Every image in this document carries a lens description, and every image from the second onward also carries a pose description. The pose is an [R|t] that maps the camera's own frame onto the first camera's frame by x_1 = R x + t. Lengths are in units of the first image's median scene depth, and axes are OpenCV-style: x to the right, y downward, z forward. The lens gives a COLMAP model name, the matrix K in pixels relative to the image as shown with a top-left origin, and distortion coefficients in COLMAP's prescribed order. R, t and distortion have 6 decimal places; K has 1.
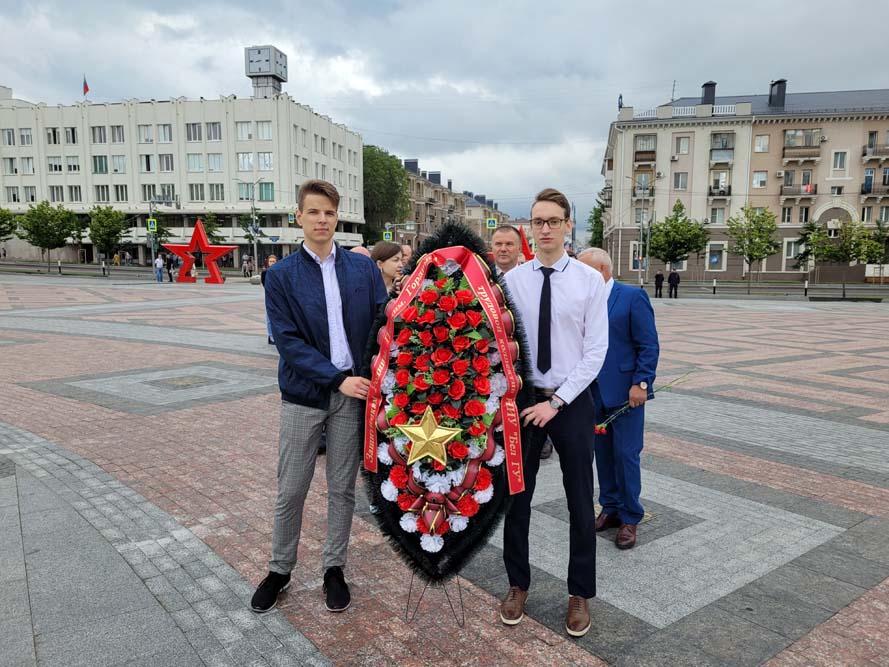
lens RADIAL K [[672.5, 0, 446.1], [0, 672.5, 330.4], [0, 0, 1]] dist [0.062125, -0.052112]
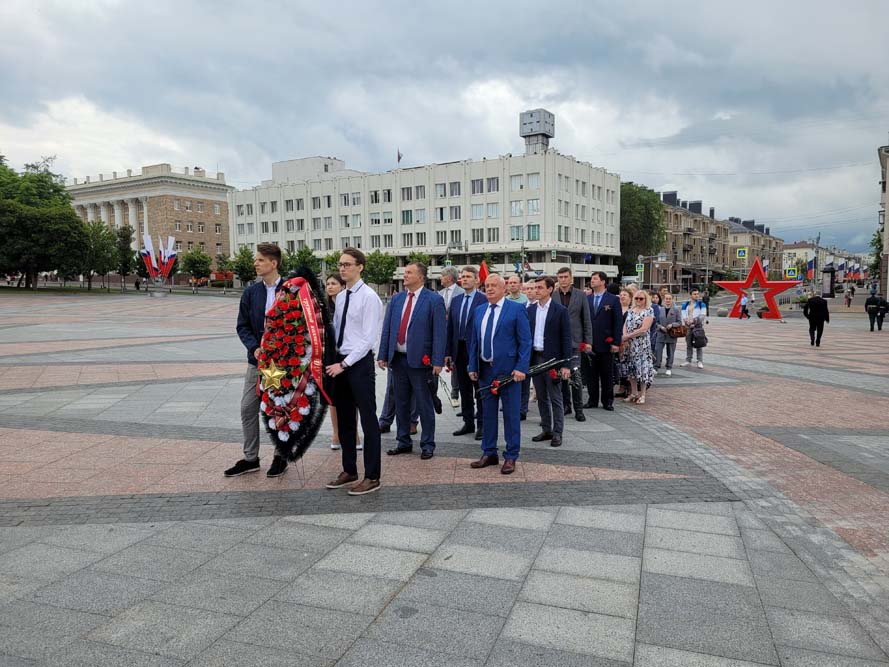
lens RADIAL K [[672.5, 0, 449.4], [0, 672.5, 336.1], [0, 0, 1]] dist [0.062125, -0.052112]
pose [[0.930832, 0.015264, -0.365128, 0.027908], [-0.028263, 0.999142, -0.030284, 0.013561], [0.364352, 0.038509, 0.930465, -0.132643]]
